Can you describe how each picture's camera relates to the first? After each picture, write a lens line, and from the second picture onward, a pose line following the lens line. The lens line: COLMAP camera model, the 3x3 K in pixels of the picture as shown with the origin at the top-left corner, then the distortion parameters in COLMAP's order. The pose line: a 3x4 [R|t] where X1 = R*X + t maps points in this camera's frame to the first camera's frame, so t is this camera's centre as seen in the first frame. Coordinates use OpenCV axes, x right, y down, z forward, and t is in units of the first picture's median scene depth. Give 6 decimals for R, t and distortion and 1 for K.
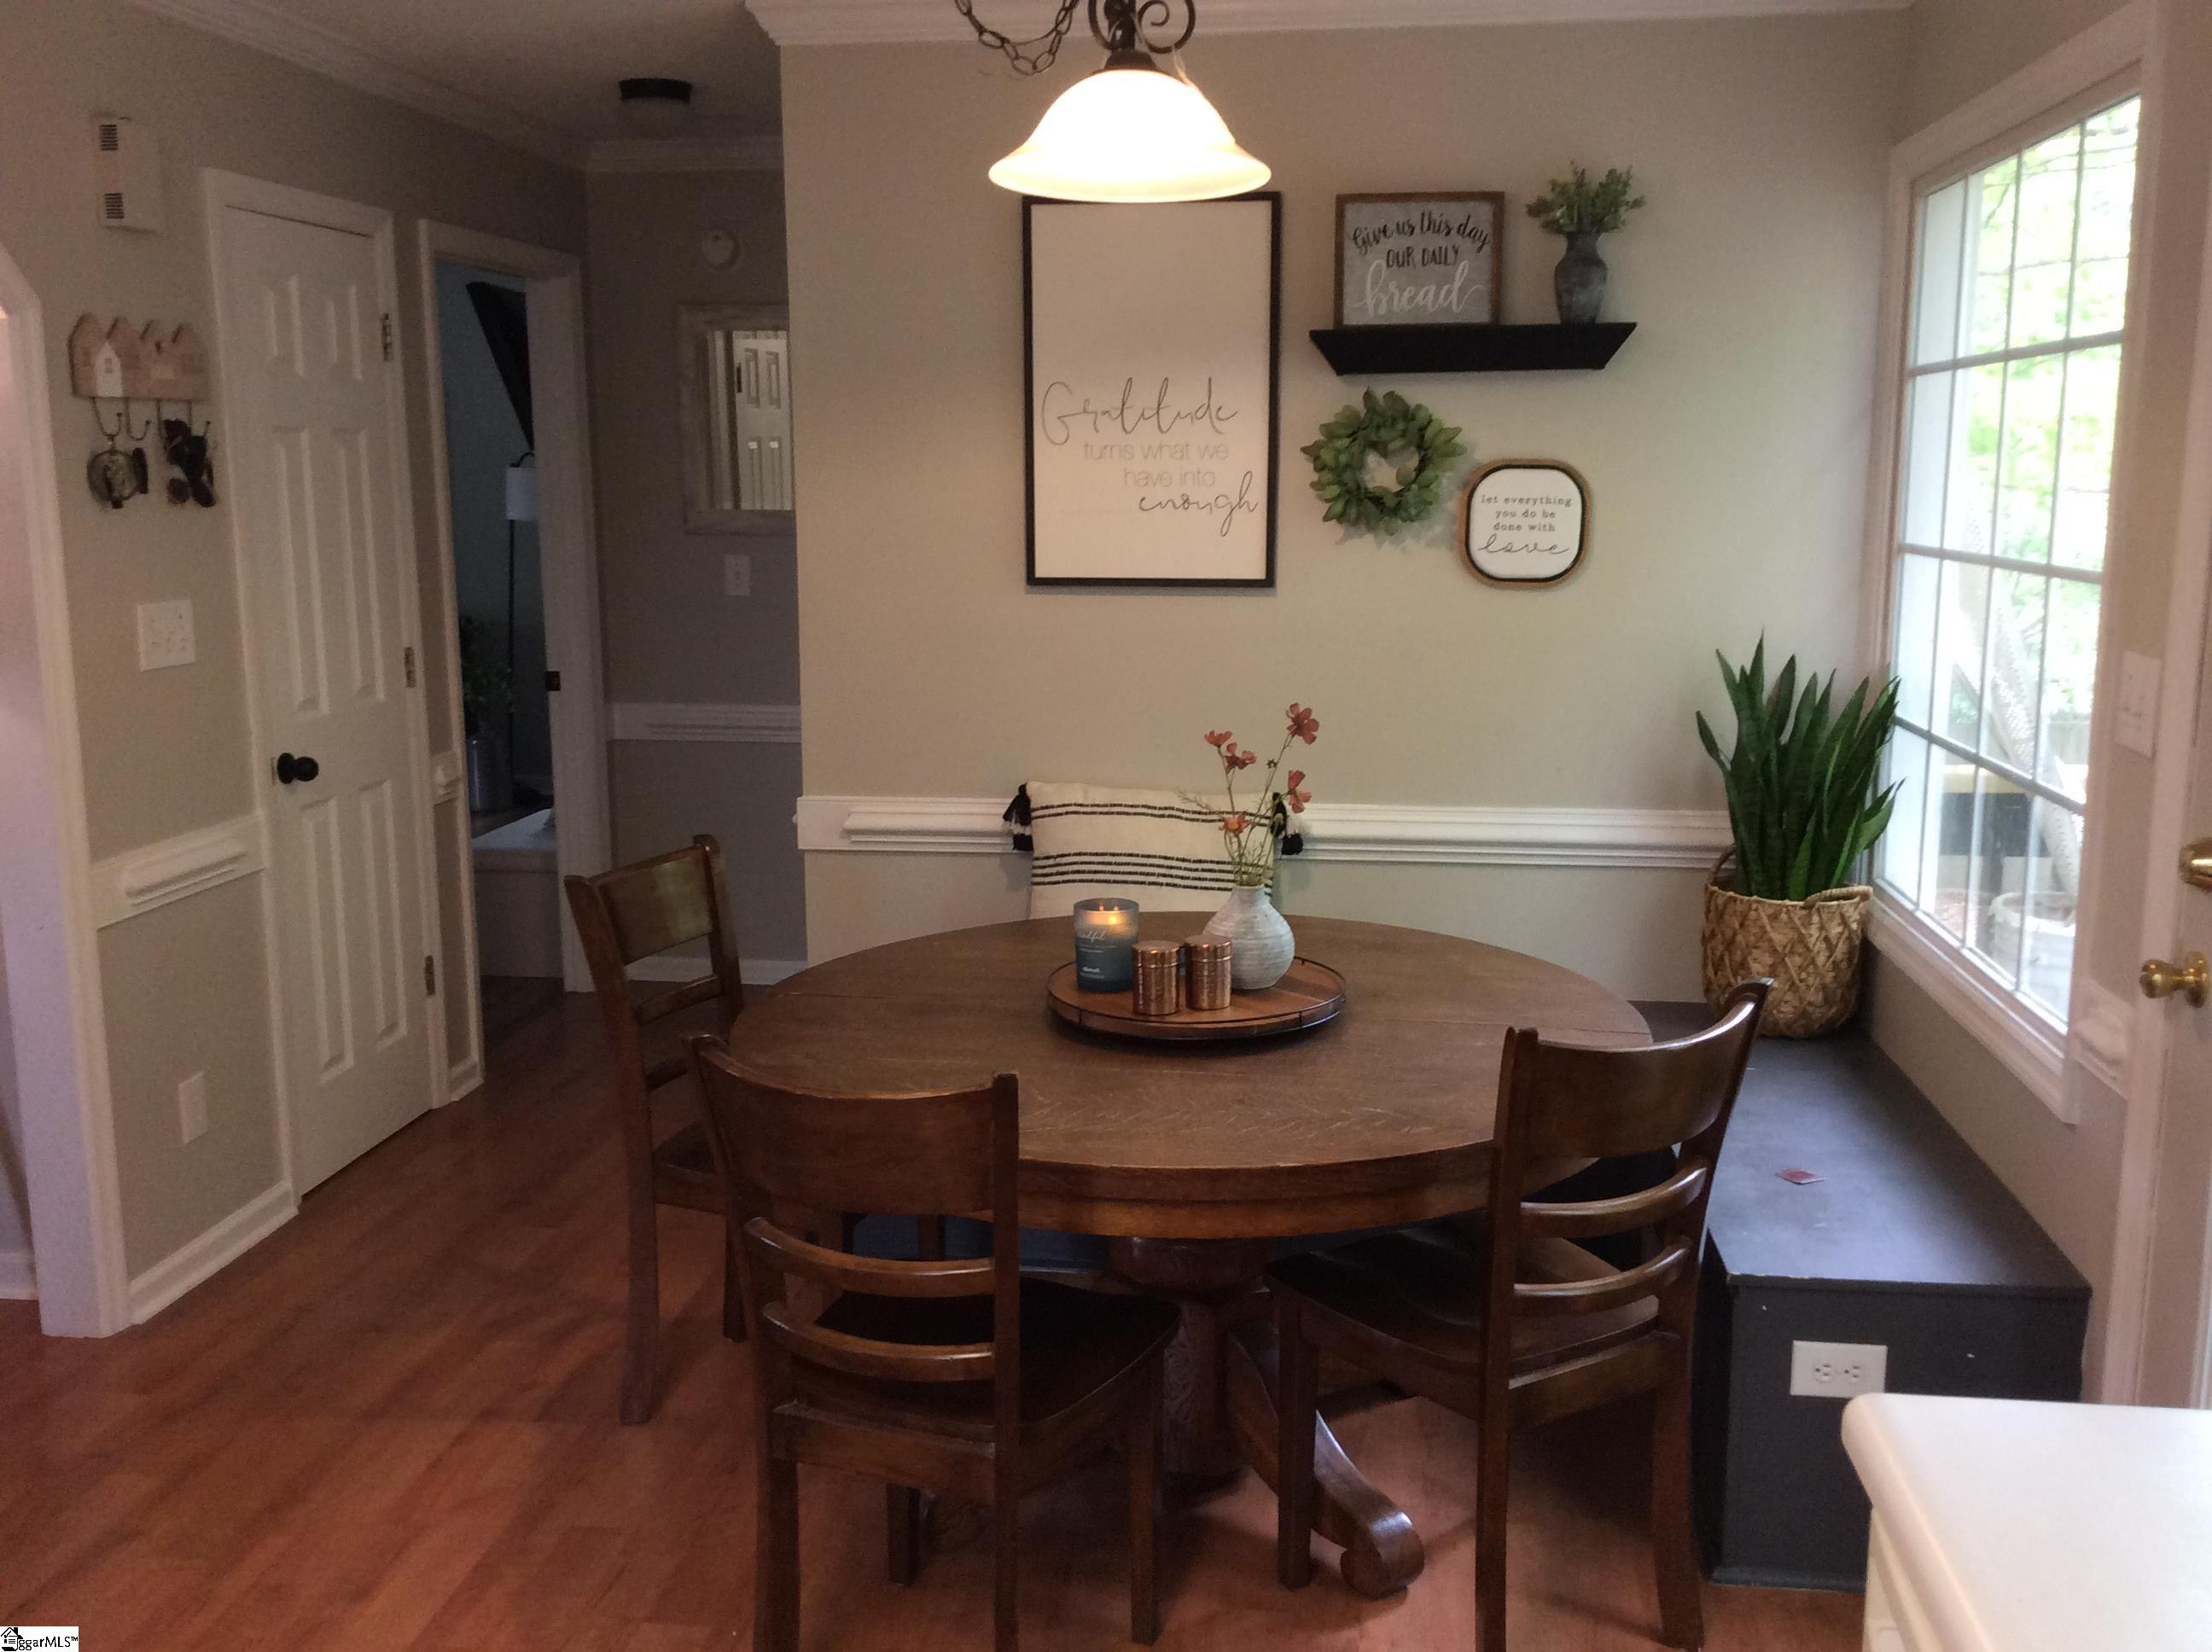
lens RADIAL K [[2035.8, 0, 1101.4], [0, 2035.8, 826.5], [0, 0, 1]] dist [0.124993, -0.248869]
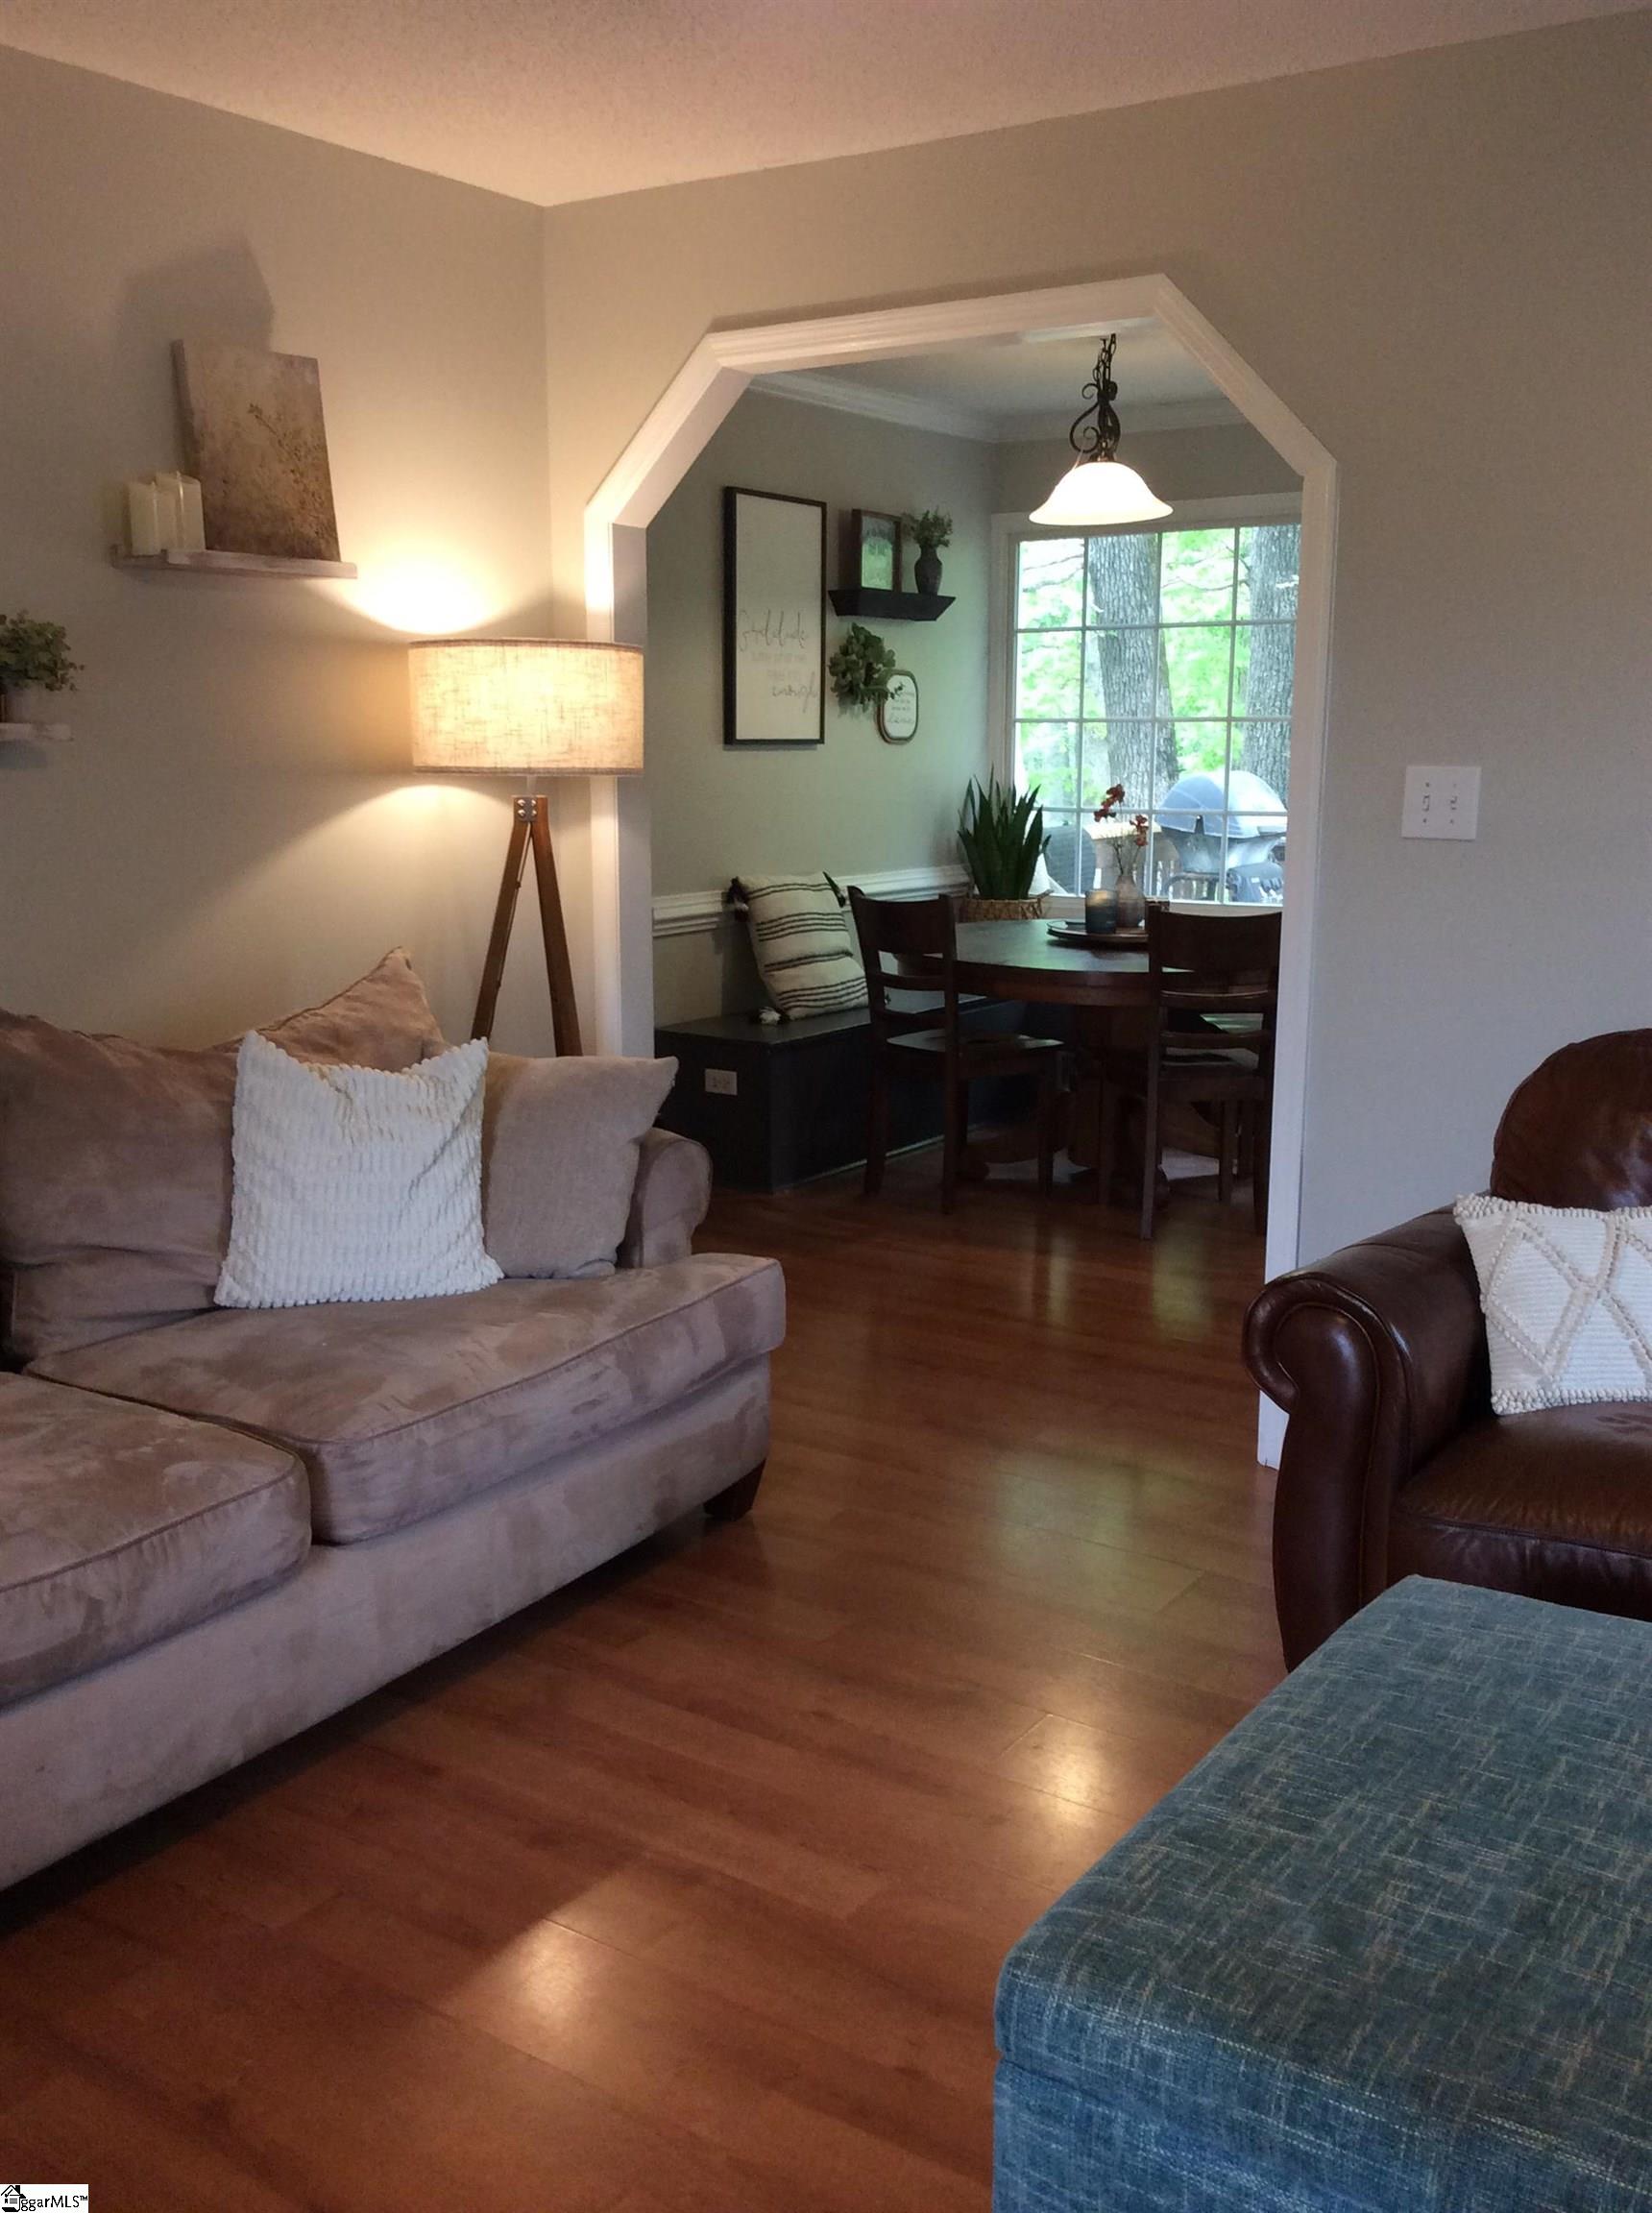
lens RADIAL K [[2036.8, 0, 818.5], [0, 2036.8, 1107.1], [0, 0, 1]] dist [0.124993, -0.248869]
pose [[0.468783, -0.160616, 0.868588, -1.440833], [0.144990, 0.983984, 0.103702, -0.001220], [-0.871333, 0.077323, 0.484562, 0.240559]]
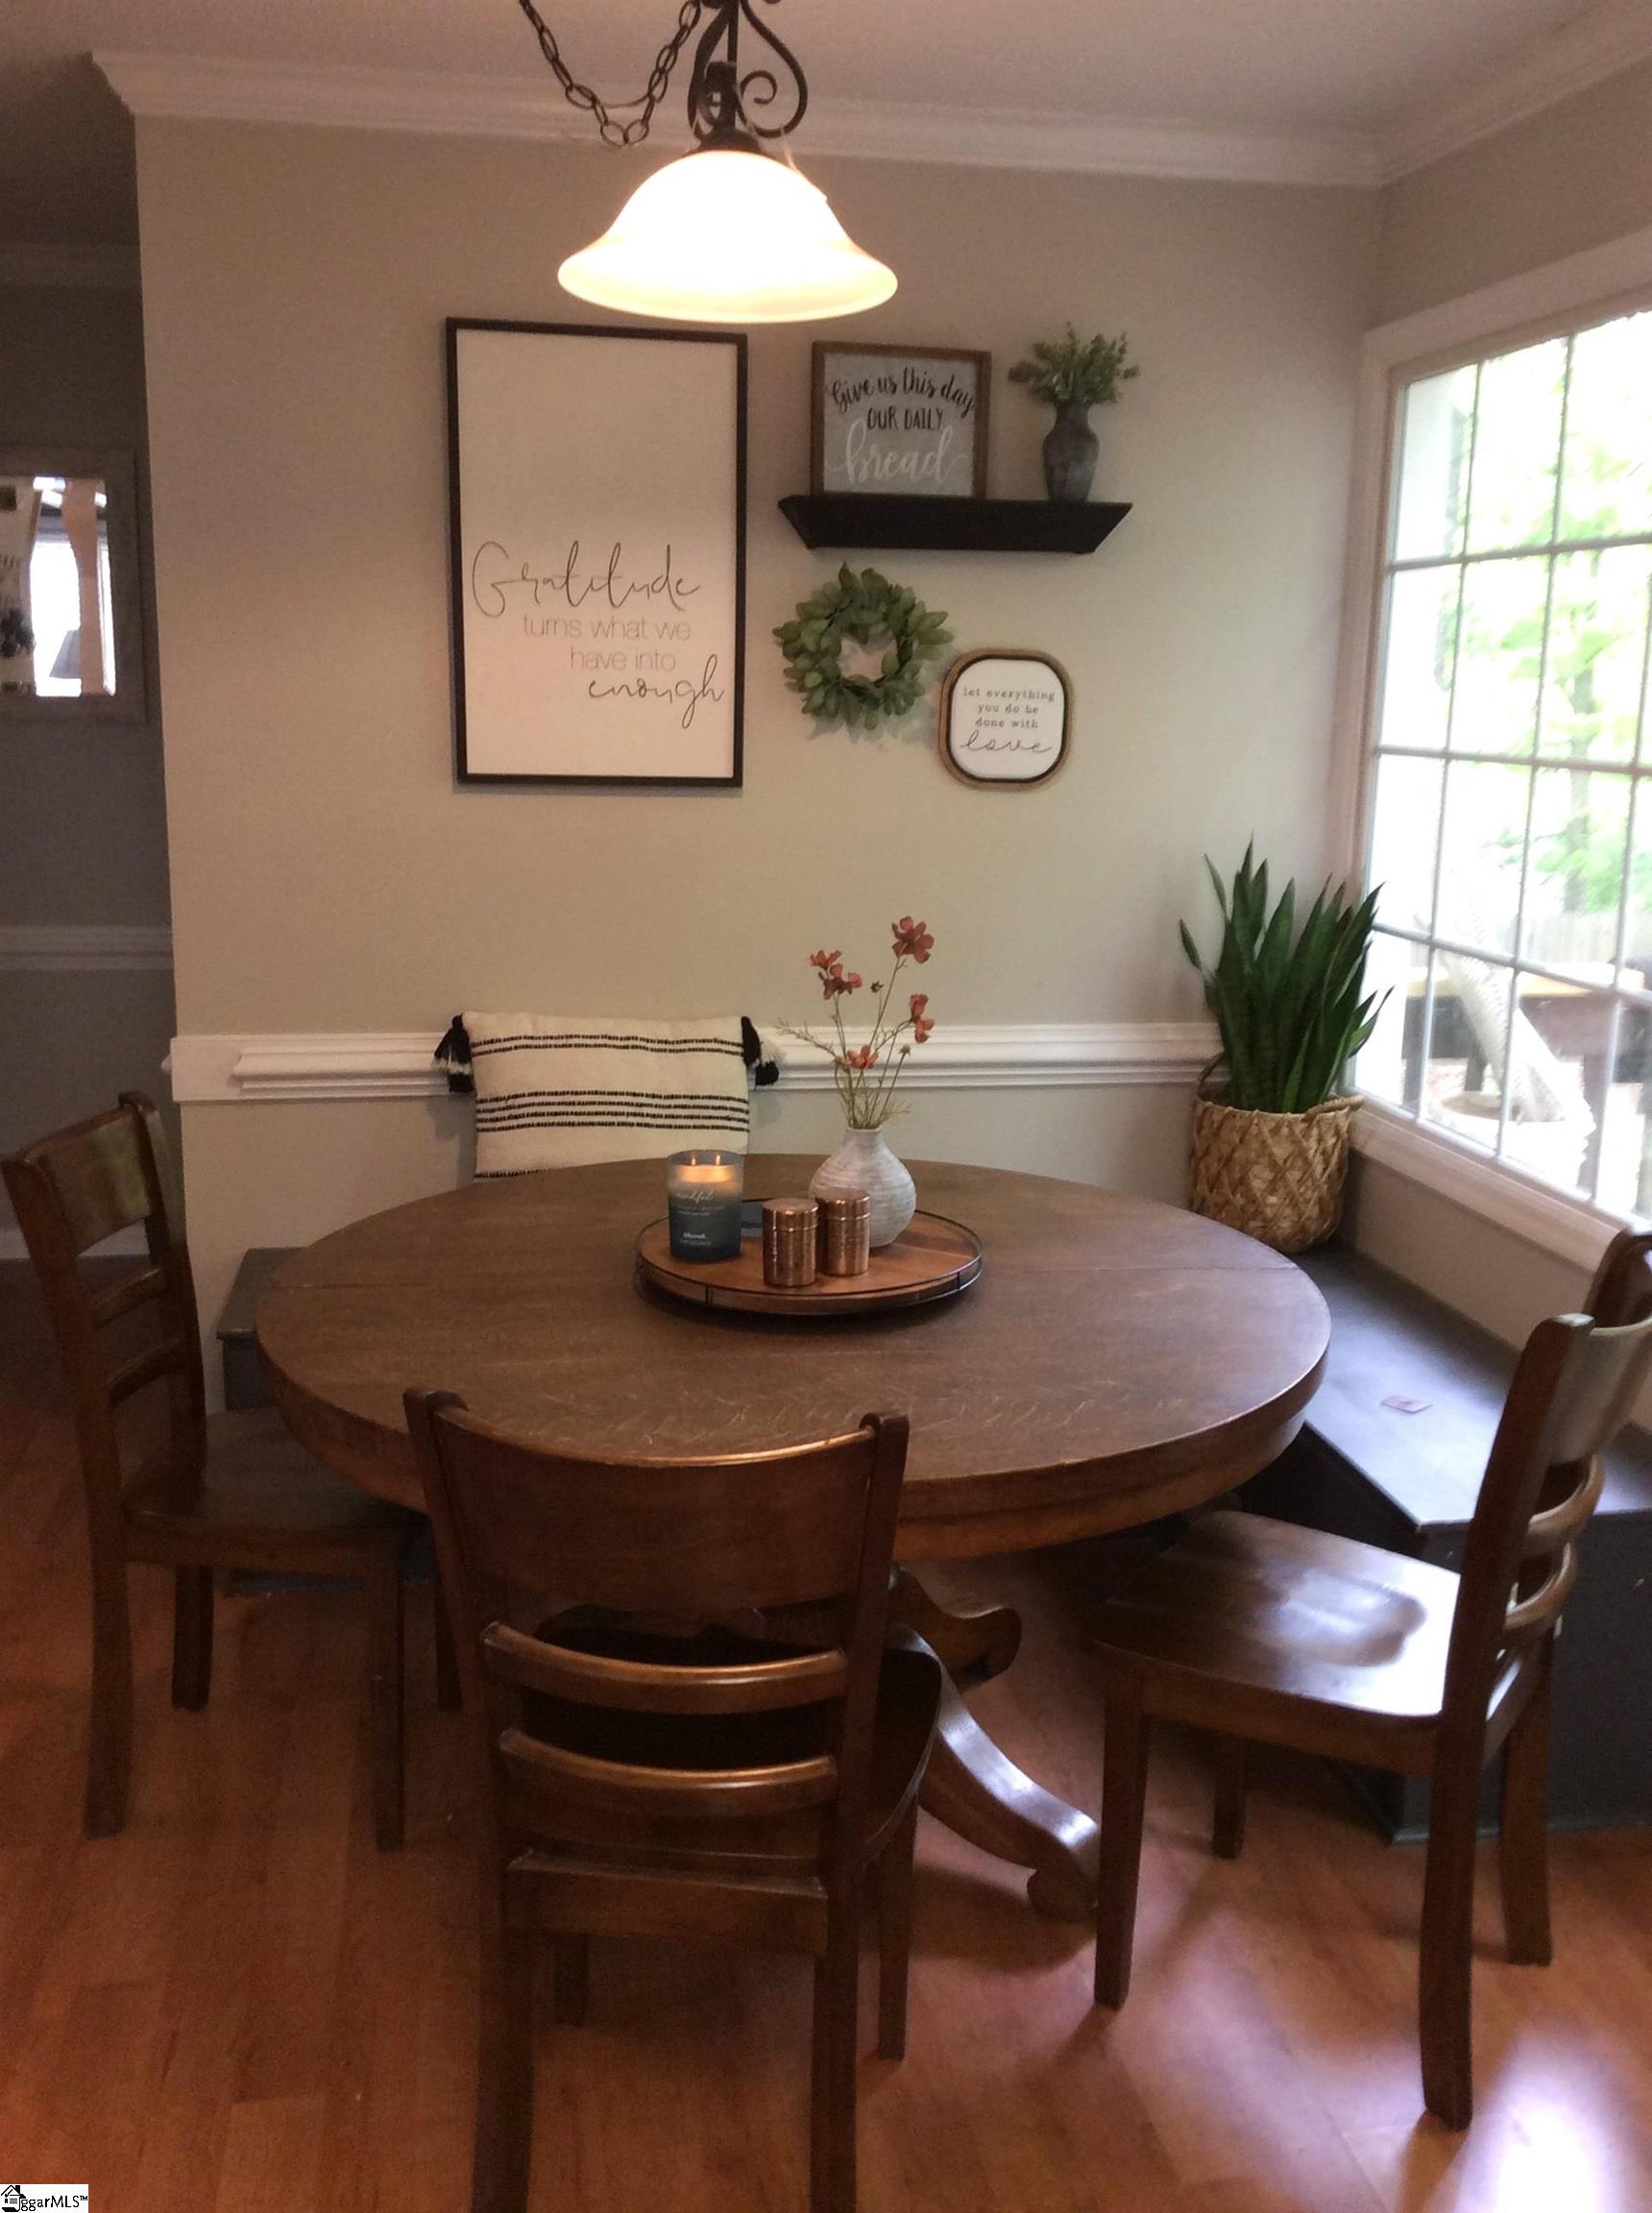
lens RADIAL K [[2036.8, 0, 818.5], [0, 2036.8, 1107.1], [0, 0, 1]] dist [0.124993, -0.248869]
pose [[0.954031, -0.041894, 0.296767, -0.160715], [0.031812, 0.998744, 0.038721, -0.011288], [-0.298016, -0.027500, 0.954165, 0.138888]]
